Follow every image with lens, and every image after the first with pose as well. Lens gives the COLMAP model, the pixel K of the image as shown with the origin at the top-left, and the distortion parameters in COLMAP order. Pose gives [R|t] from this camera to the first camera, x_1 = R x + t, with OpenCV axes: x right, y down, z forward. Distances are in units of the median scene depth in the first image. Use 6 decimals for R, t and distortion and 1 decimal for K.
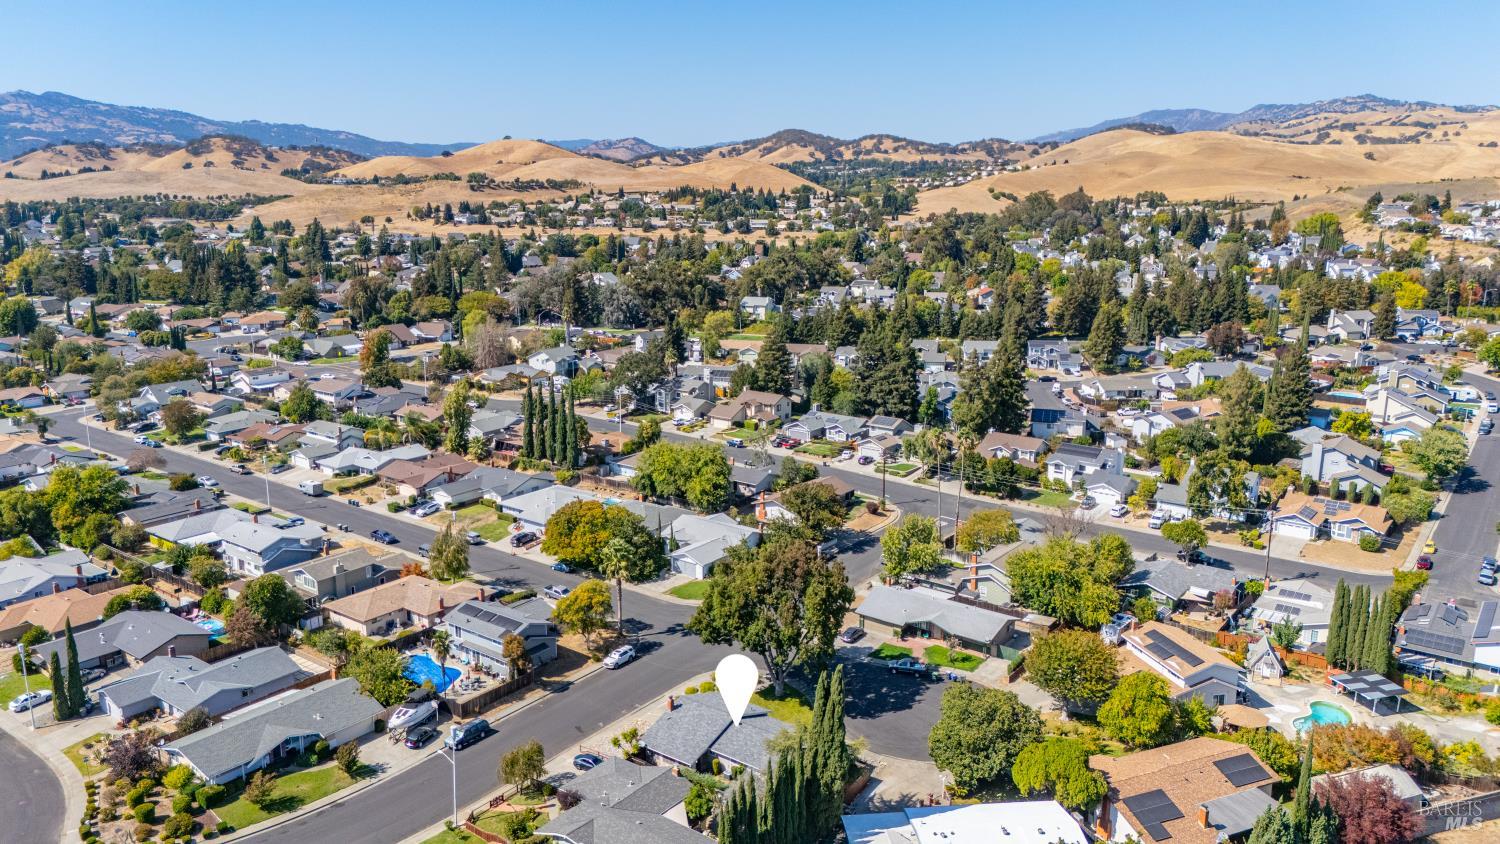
lens RADIAL K [[1115.1, 0, 750.5], [0, 1115.1, 422.2], [0, 0, 1]] dist [0.004489, -0.002510]
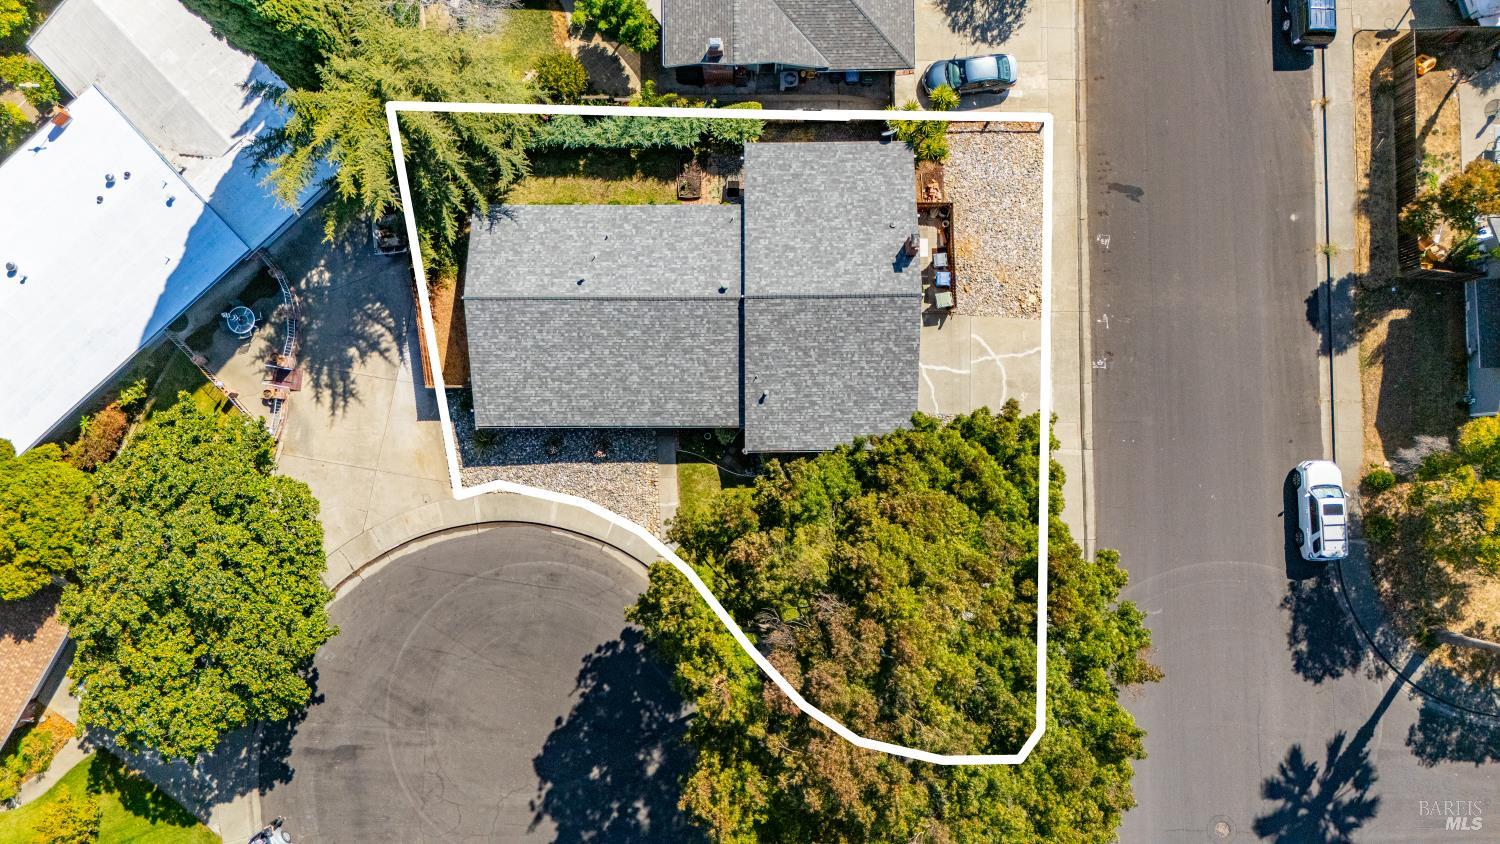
lens RADIAL K [[1115.1, 0, 750.3], [0, 1115.1, 422.6], [0, 0, 1]] dist [0.004489, -0.002510]
pose [[-0.795243, 0.605472, -0.031493, 0.023501], [-0.136764, -0.128540, 0.982229, -0.117839], [0.590664, 0.785418, 0.185027, 0.857733]]
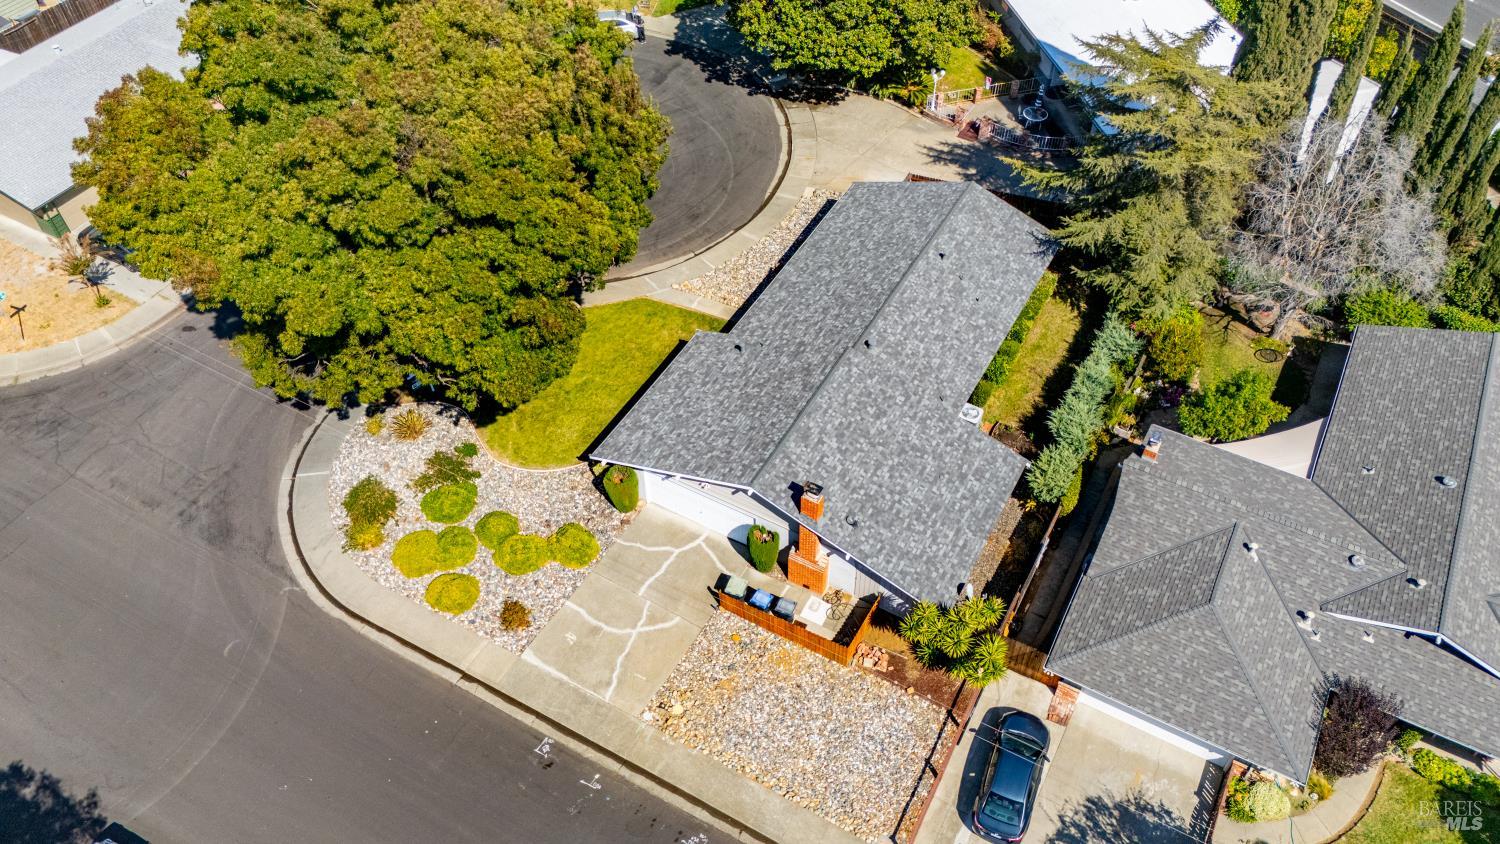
lens RADIAL K [[1115.1, 0, 750.6], [0, 1115.1, 422.8], [0, 0, 1]] dist [0.004489, -0.002510]
pose [[-0.137013, -0.747182, 0.650343, -0.220783], [0.222209, 0.616619, 0.755251, 0.011861], [-0.965324, 0.247991, 0.081545, 0.897161]]
